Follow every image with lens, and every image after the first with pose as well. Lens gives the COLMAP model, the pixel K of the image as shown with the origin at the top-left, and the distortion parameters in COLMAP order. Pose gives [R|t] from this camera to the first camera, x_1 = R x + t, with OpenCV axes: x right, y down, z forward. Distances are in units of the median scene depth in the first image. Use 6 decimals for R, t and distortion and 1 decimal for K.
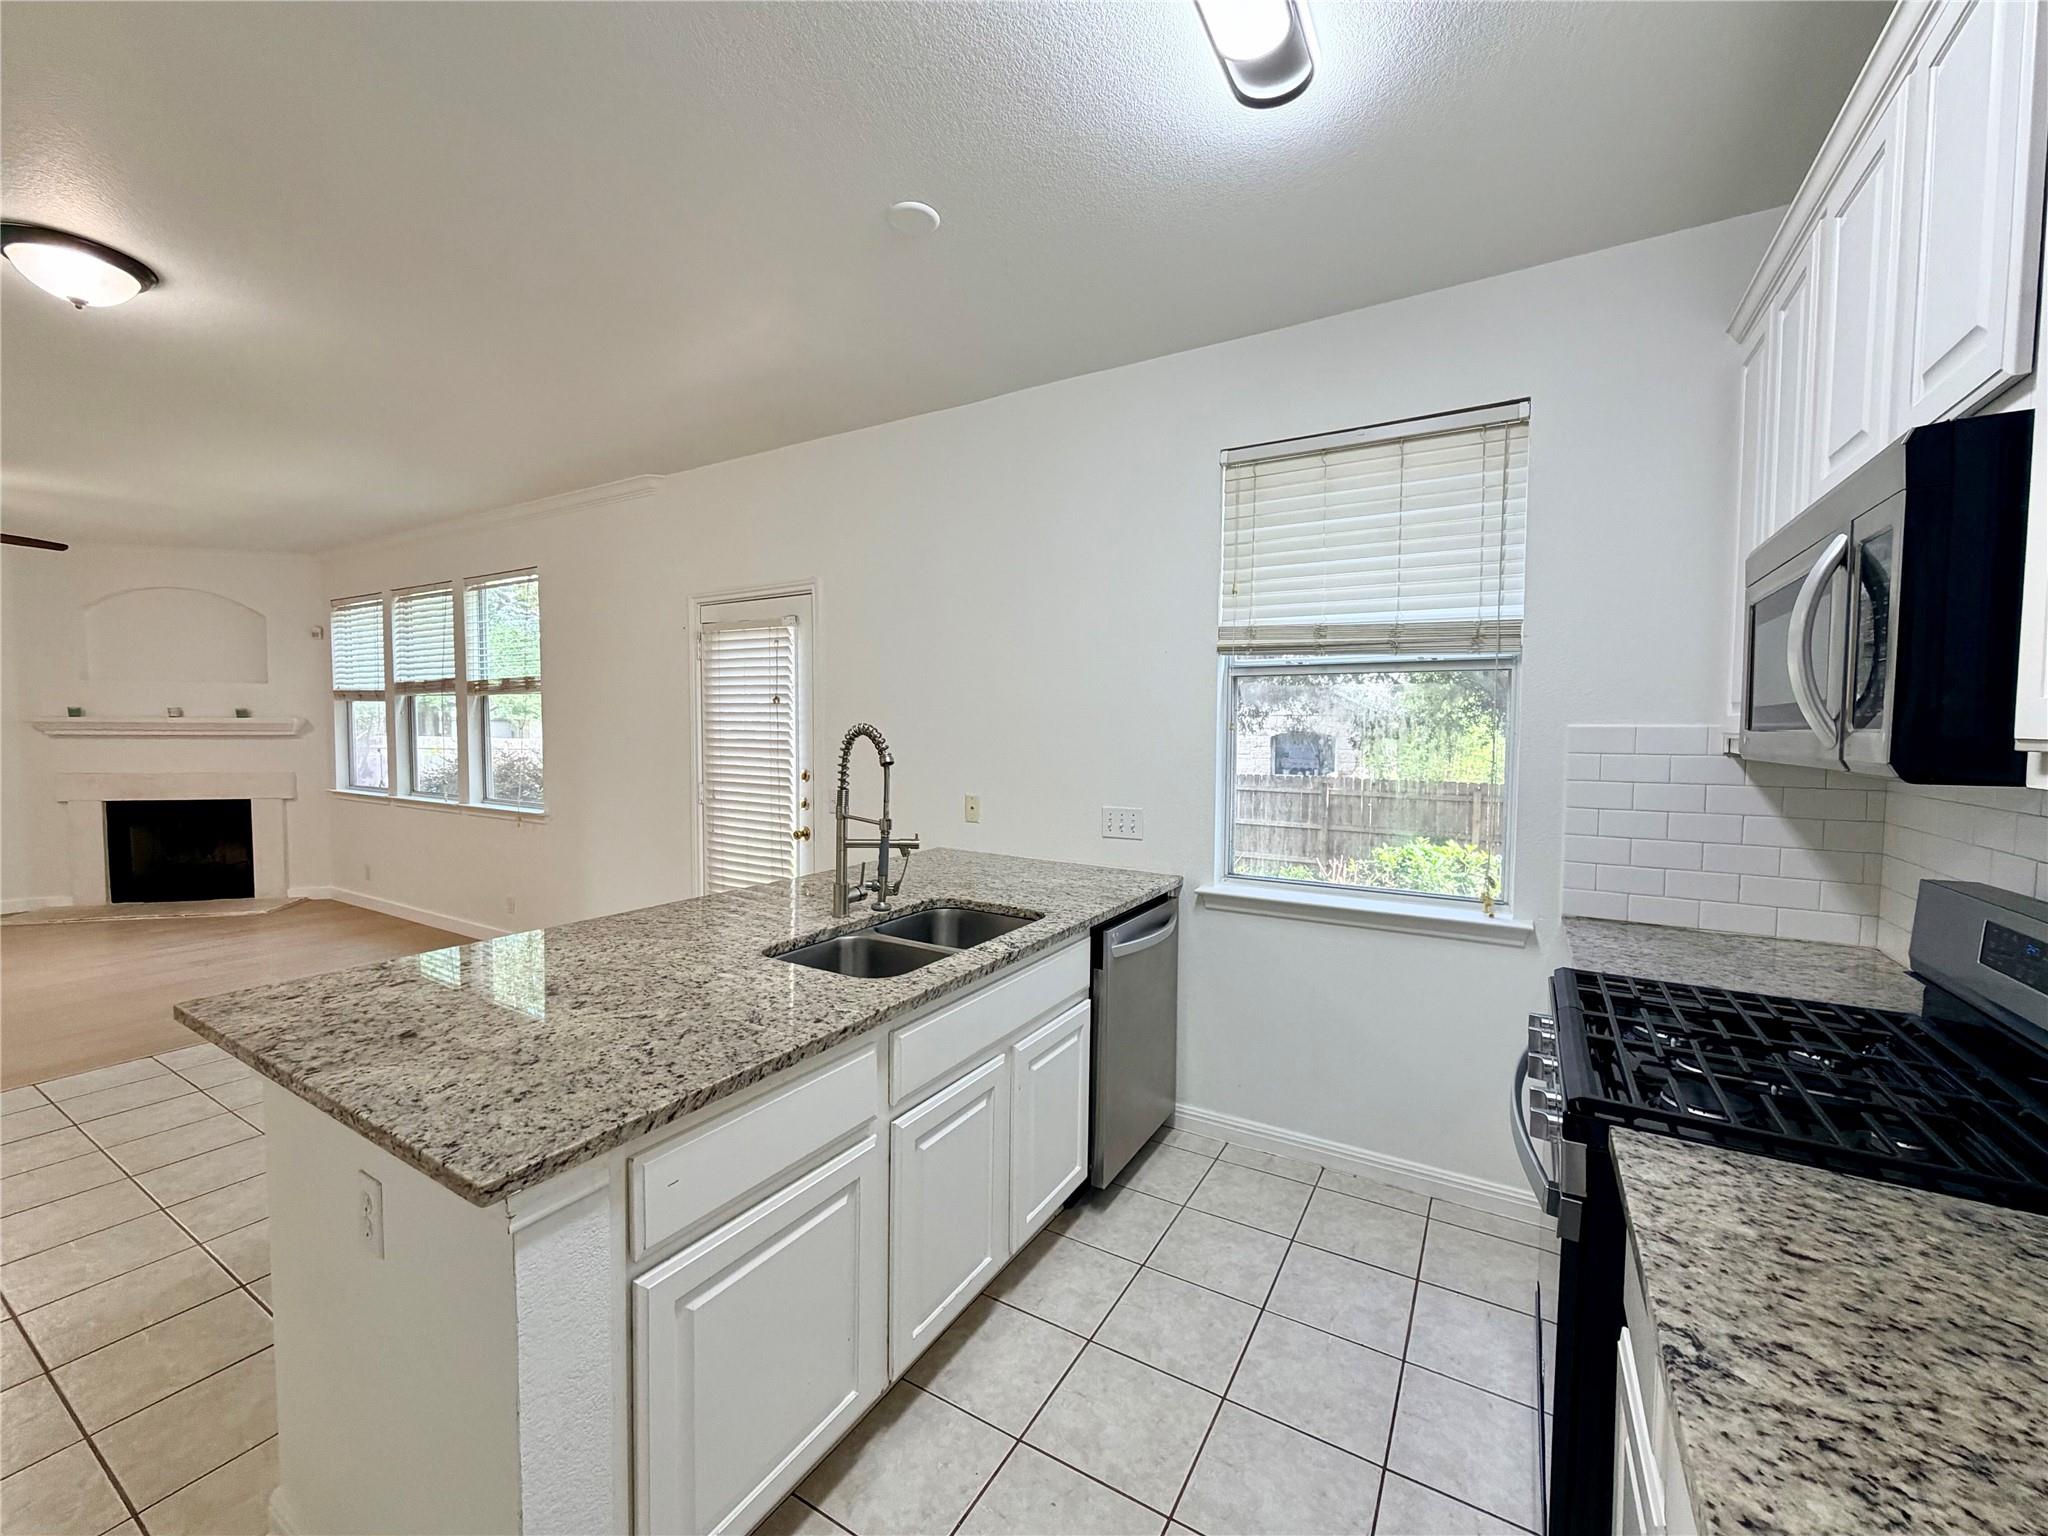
lens RADIAL K [[820.4, 0, 1027.5], [0, 820.4, 763.2], [0, 0, 1]] dist [-0.000344, 0.000283]
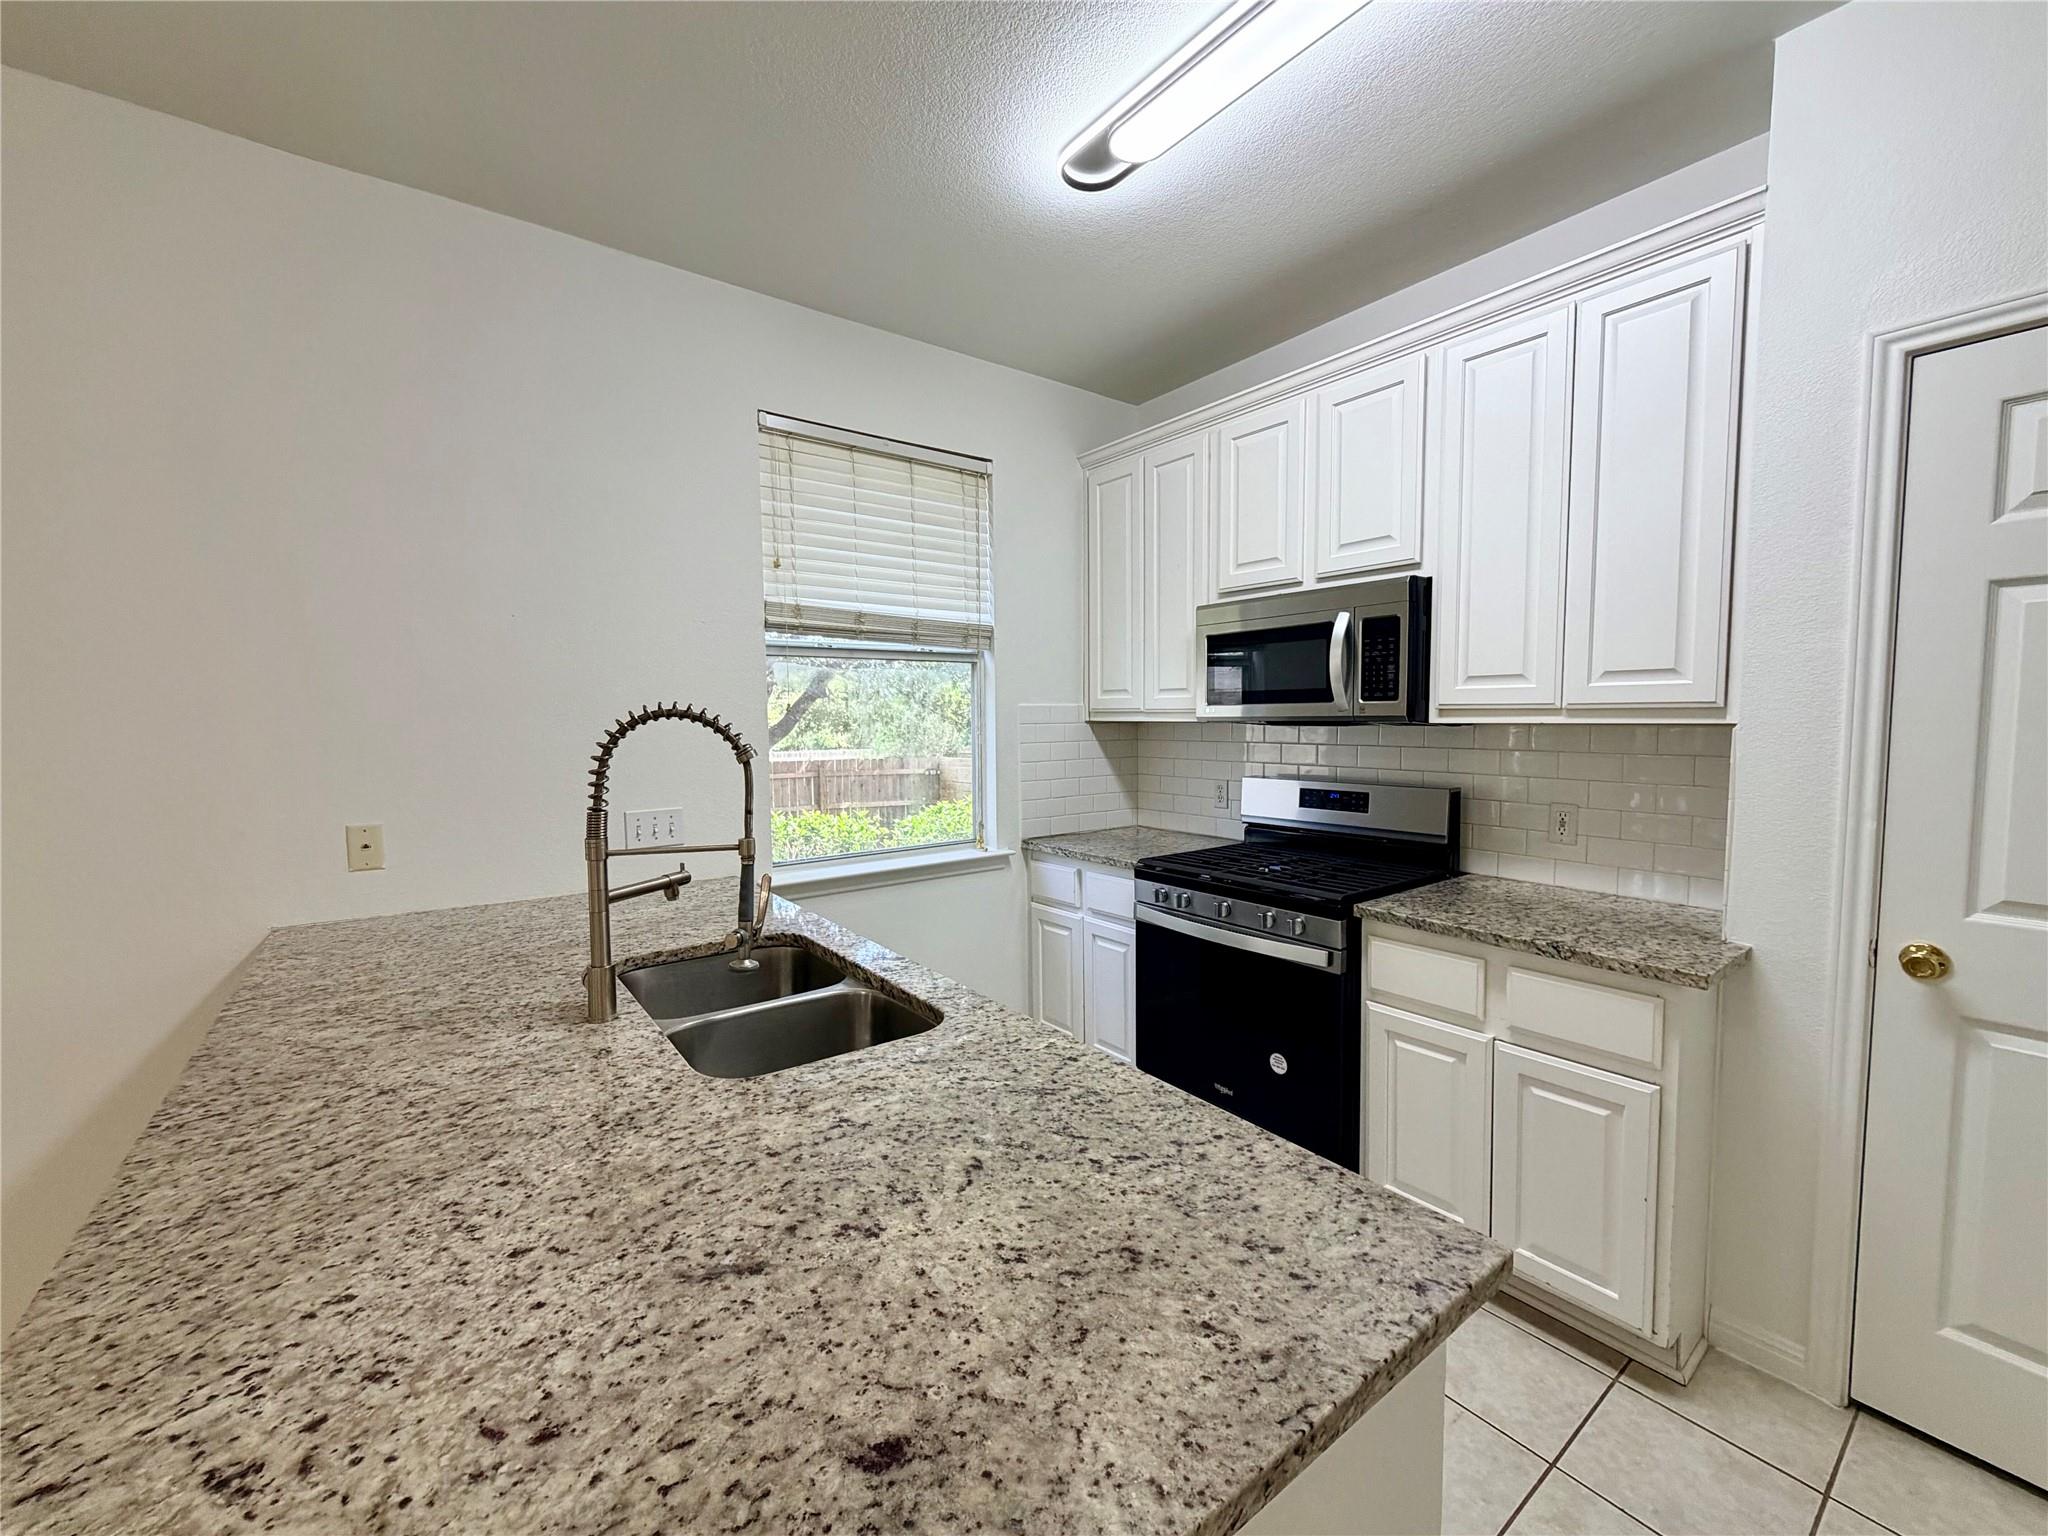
lens RADIAL K [[820.4, 0, 1027.0], [0, 820.4, 760.4], [0, 0, 1]] dist [-0.000344, 0.000283]
pose [[0.376209, -0.064949, 0.924256, -0.719450], [0.052887, 0.997419, 0.048563, -0.019869], [-0.925024, 0.030611, 0.378673, 0.510262]]
